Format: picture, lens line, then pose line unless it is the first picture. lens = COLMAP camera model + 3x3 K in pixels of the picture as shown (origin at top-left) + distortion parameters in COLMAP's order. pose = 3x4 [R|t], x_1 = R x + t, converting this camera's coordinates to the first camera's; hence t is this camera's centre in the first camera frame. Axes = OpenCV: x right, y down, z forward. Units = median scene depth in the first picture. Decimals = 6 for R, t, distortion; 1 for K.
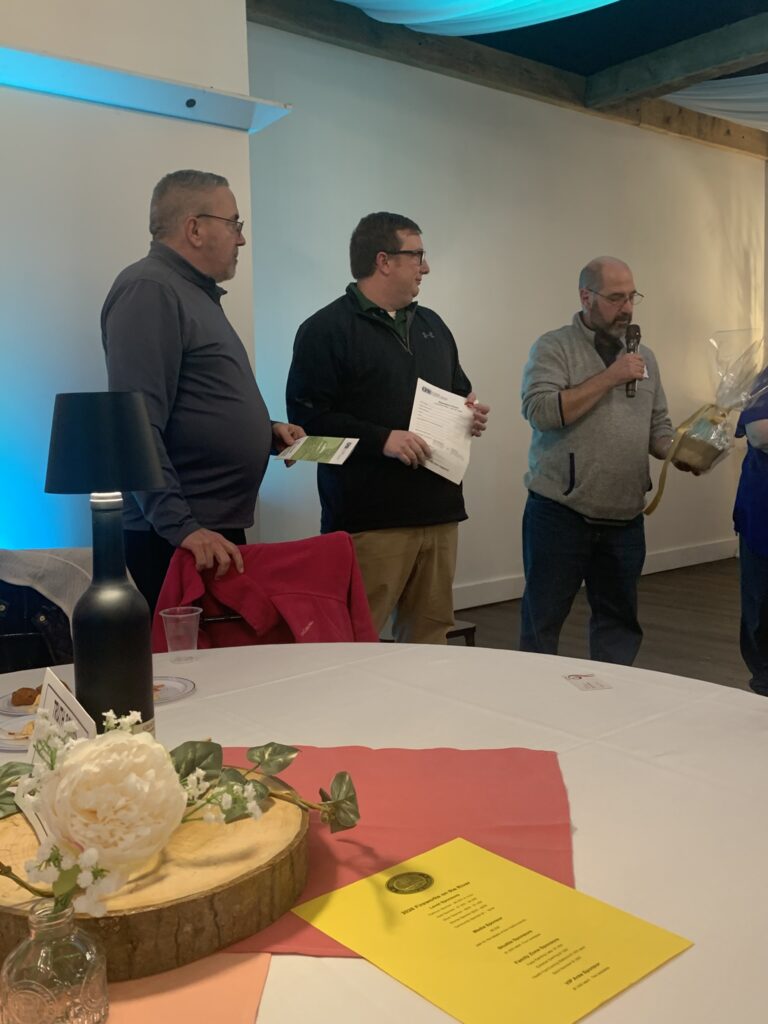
lens RADIAL K [[957.1, 0, 384.0], [0, 957.1, 512.0], [0, 0, 1]] dist [0.003741, -0.018738]
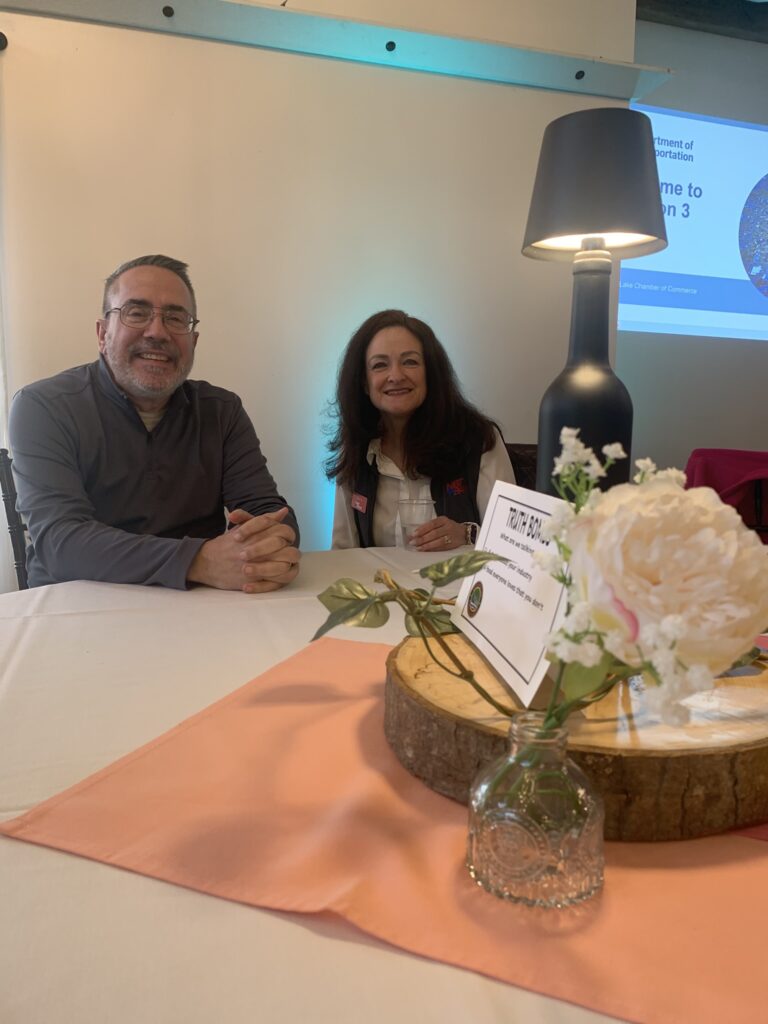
lens RADIAL K [[772.5, 0, 384.0], [0, 772.5, 512.0], [0, 0, 1]] dist [0.004242, 0.003023]
pose [[0.929736, 0.076263, -0.360244, -0.231776], [-0.064607, 0.996927, 0.044305, 0.210053], [0.362516, -0.017918, 0.931805, 0.361980]]
